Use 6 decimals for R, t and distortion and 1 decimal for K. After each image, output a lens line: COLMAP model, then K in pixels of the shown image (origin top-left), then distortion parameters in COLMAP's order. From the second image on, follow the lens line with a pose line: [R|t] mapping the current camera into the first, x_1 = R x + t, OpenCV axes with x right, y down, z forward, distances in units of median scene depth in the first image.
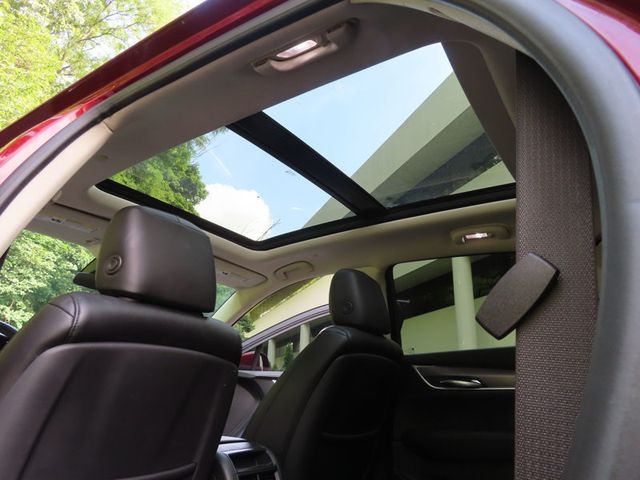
lens RADIAL K [[435.4, 0, 320.0], [0, 435.4, 240.0], [0, 0, 1]] dist [-0.004506, -0.003653]
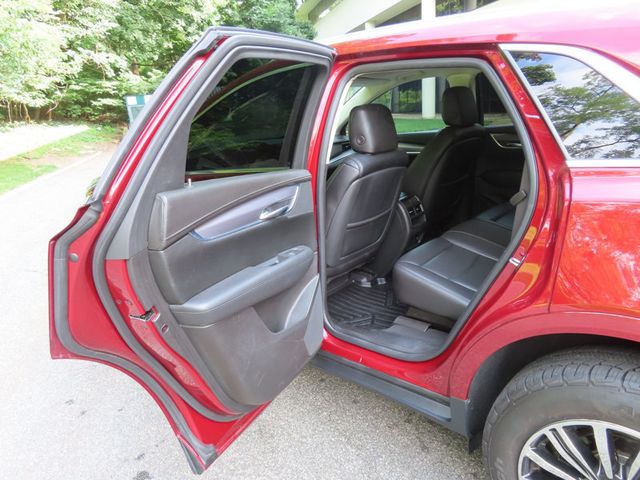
lens RADIAL K [[435.4, 0, 320.0], [0, 435.4, 240.0], [0, 0, 1]] dist [-0.004506, -0.003653]
pose [[0.981057, -0.045045, -0.188408, -0.120245], [0.149953, 0.792322, 0.591389, -0.446816], [0.122641, -0.608439, 0.784067, -0.571884]]
